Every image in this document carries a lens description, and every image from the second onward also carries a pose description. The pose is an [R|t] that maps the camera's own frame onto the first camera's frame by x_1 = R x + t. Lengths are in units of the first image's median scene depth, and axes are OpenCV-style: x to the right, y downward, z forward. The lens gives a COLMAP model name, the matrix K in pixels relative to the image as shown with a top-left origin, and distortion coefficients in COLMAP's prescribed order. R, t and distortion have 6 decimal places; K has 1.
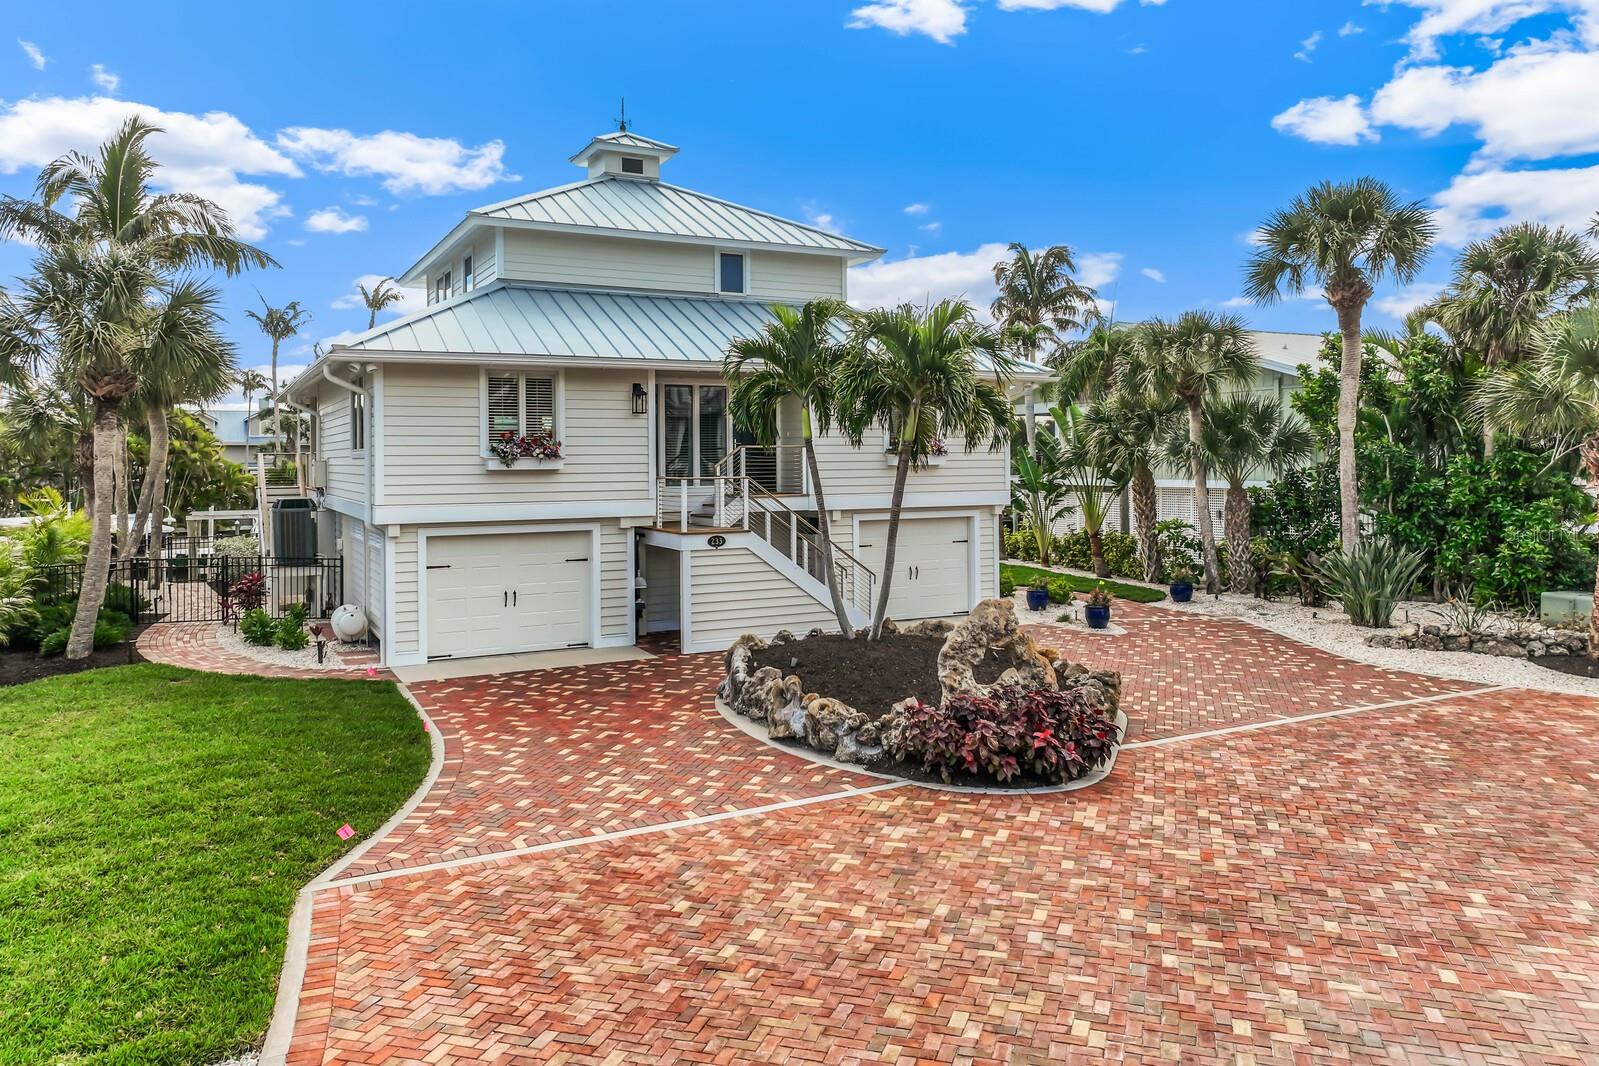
lens RADIAL K [[1142.7, 0, 805.8], [0, 1142.7, 473.7], [0, 0, 1]] dist [-0.003307, 0.028899]
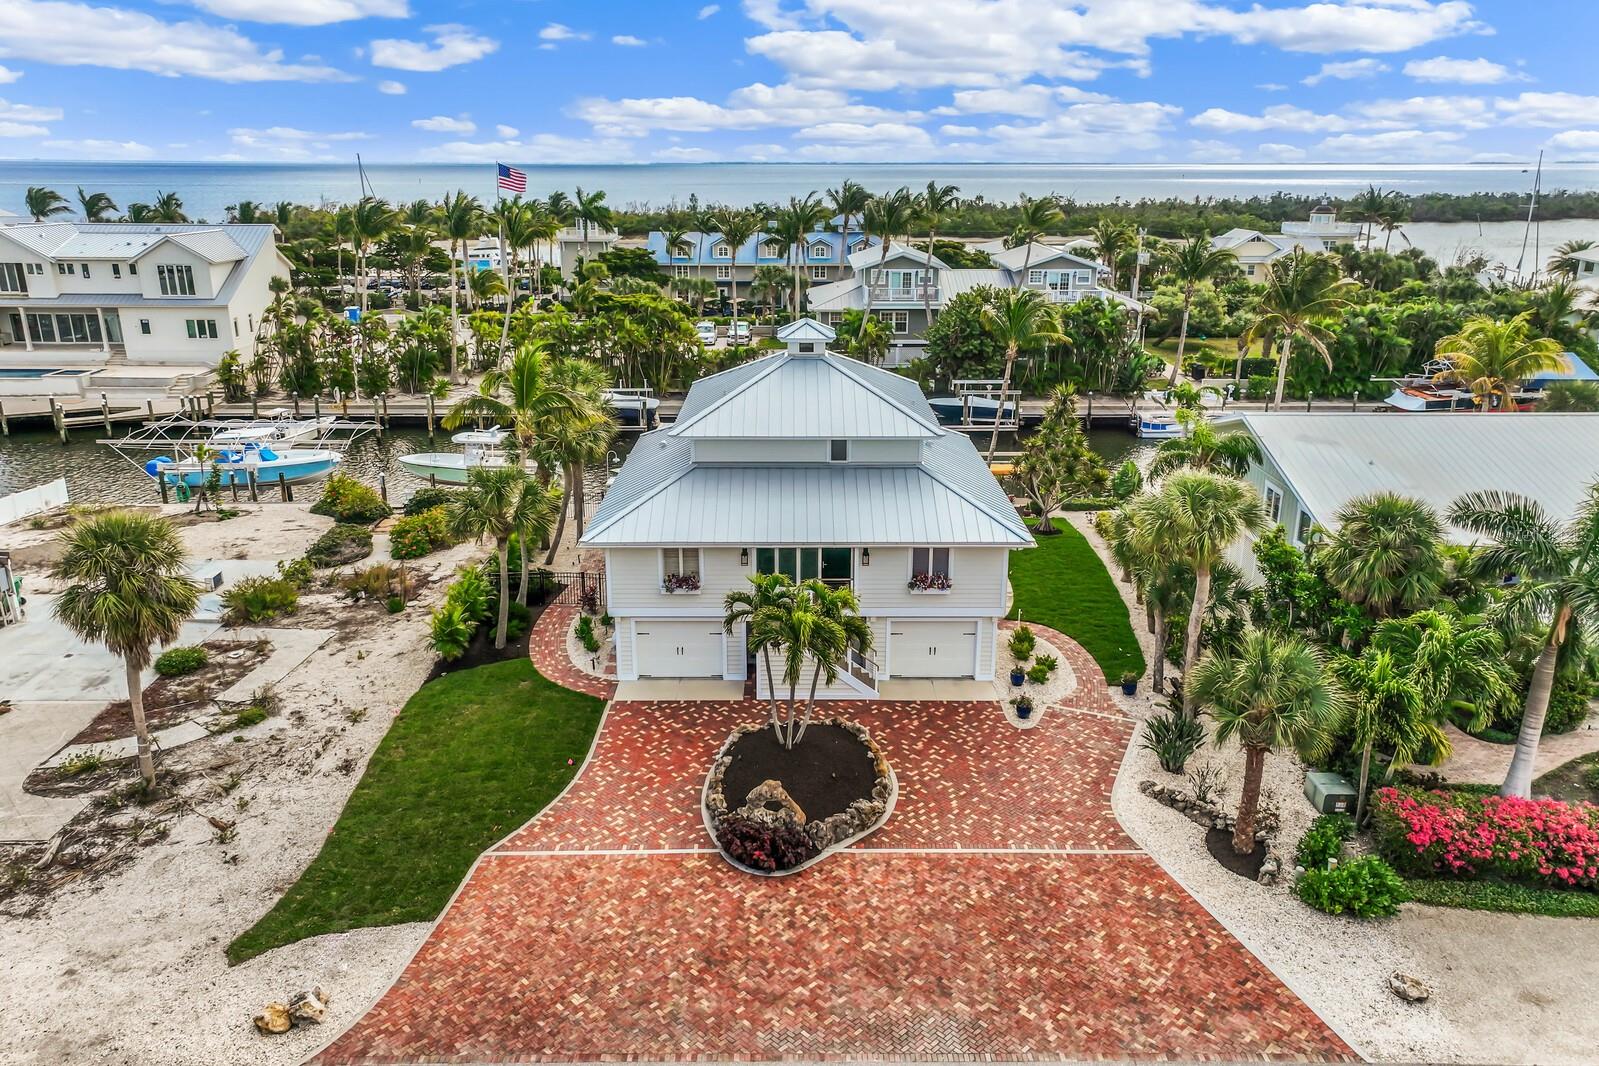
lens RADIAL K [[1122.7, 0, 808.3], [0, 1122.7, 509.1], [0, 0, 1]] dist [0.011597, 0.004843]
pose [[0.887259, 0.146214, -0.437486, 1.471414], [-0.015901, 0.957563, 0.287784, -1.357715], [0.460998, -0.248383, 0.851931, -0.899815]]
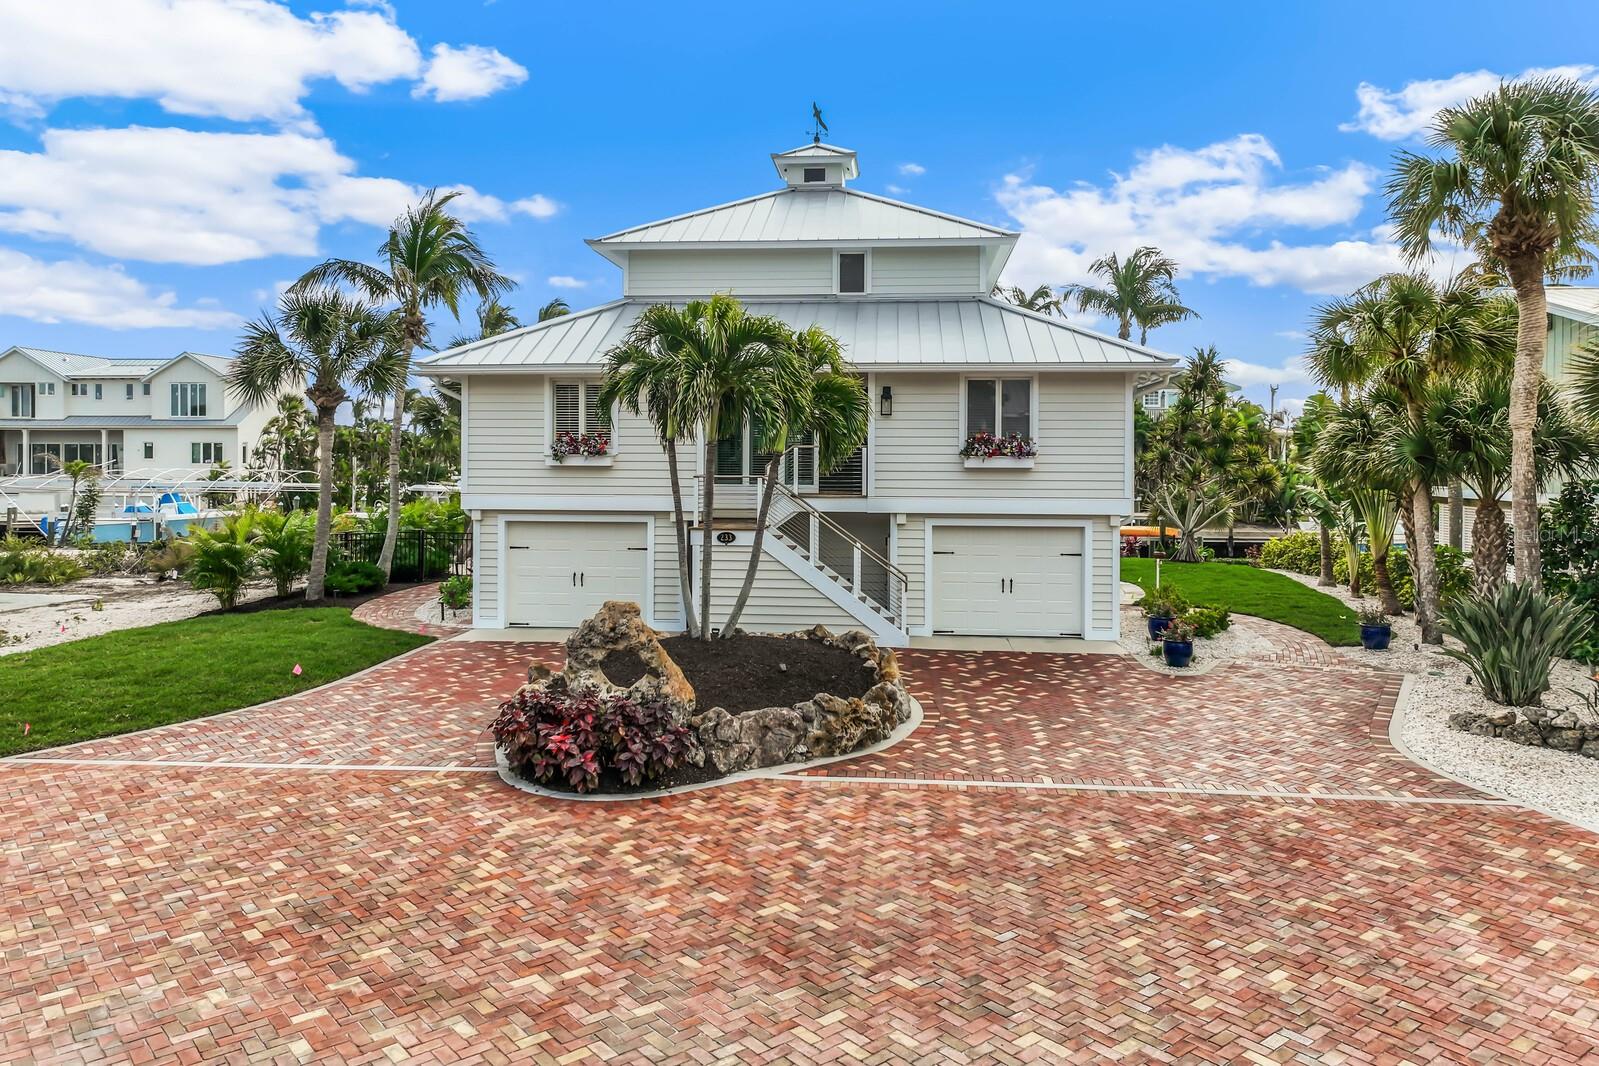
lens RADIAL K [[1142.7, 0, 805.8], [0, 1142.7, 473.7], [0, 0, 1]] dist [-0.003307, 0.028899]
pose [[0.838575, 0.017878, -0.544493, 1.123889], [-0.018511, 0.999819, 0.004320, -0.009486], [0.544472, 0.006457, 0.838754, 0.354988]]
